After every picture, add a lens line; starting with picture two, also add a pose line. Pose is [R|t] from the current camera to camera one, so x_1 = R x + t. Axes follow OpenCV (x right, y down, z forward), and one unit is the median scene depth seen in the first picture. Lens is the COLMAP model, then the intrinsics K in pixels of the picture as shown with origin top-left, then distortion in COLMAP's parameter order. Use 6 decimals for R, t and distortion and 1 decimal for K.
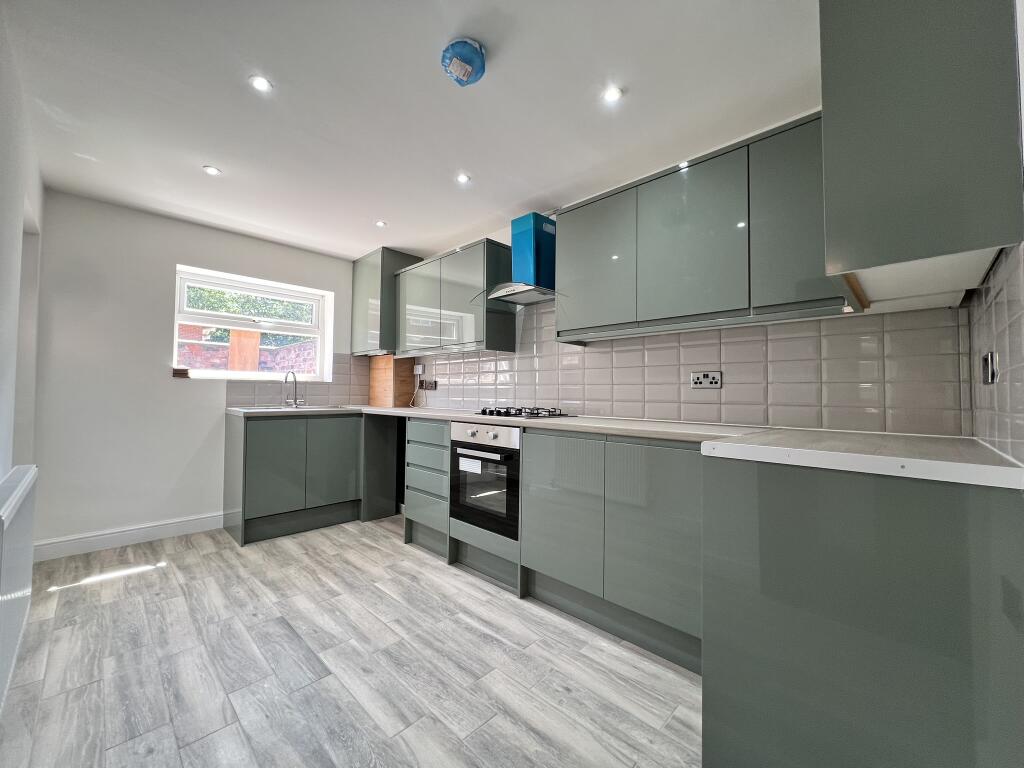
lens RADIAL K [[409.4, 0, 512.0], [0, 409.4, 382.3], [0, 0, 1]] dist [0.001649, -0.001082]
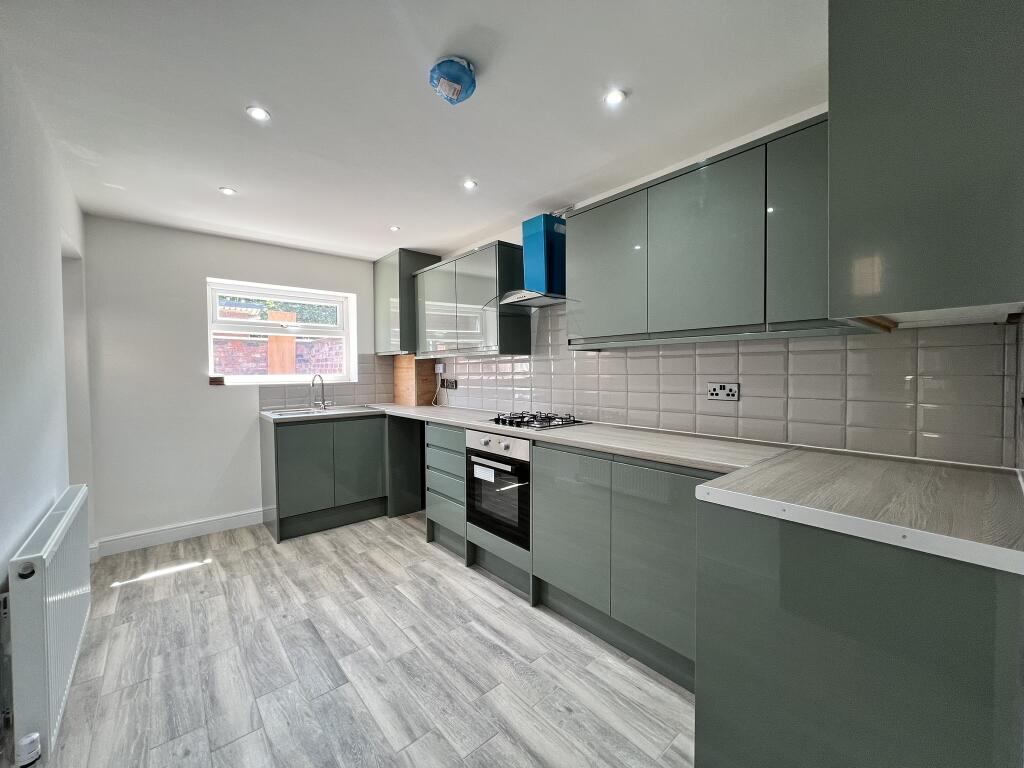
lens RADIAL K [[409.4, 0, 511.9], [0, 409.4, 382.2], [0, 0, 1]] dist [0.001649, -0.001082]
pose [[0.996189, -0.016124, -0.085718, 0.066708], [0.020899, 0.998262, 0.055097, -0.089845], [0.084681, -0.056679, 0.994795, 0.010814]]
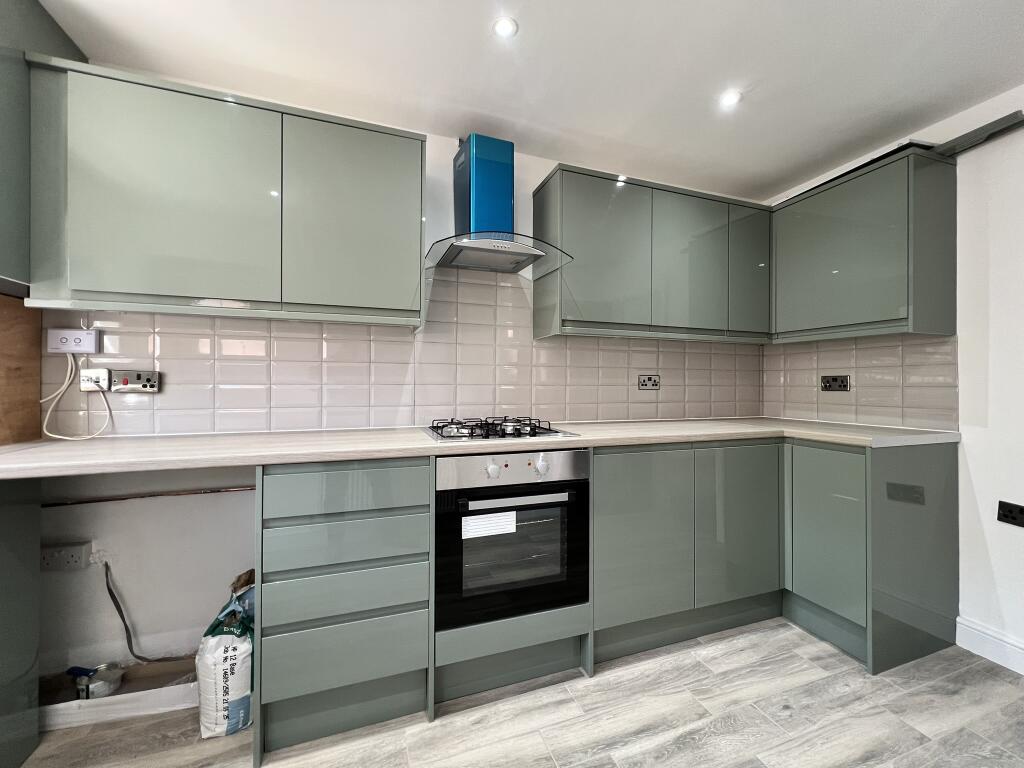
lens RADIAL K [[409.4, 0, 510.9], [0, 409.4, 383.0], [0, 0, 1]] dist [0.001649, -0.001082]
pose [[0.444099, -0.010841, 0.895912, -0.723239], [-0.027011, 0.999310, 0.025482, -0.022330], [-0.895571, -0.035516, 0.443500, 0.834948]]
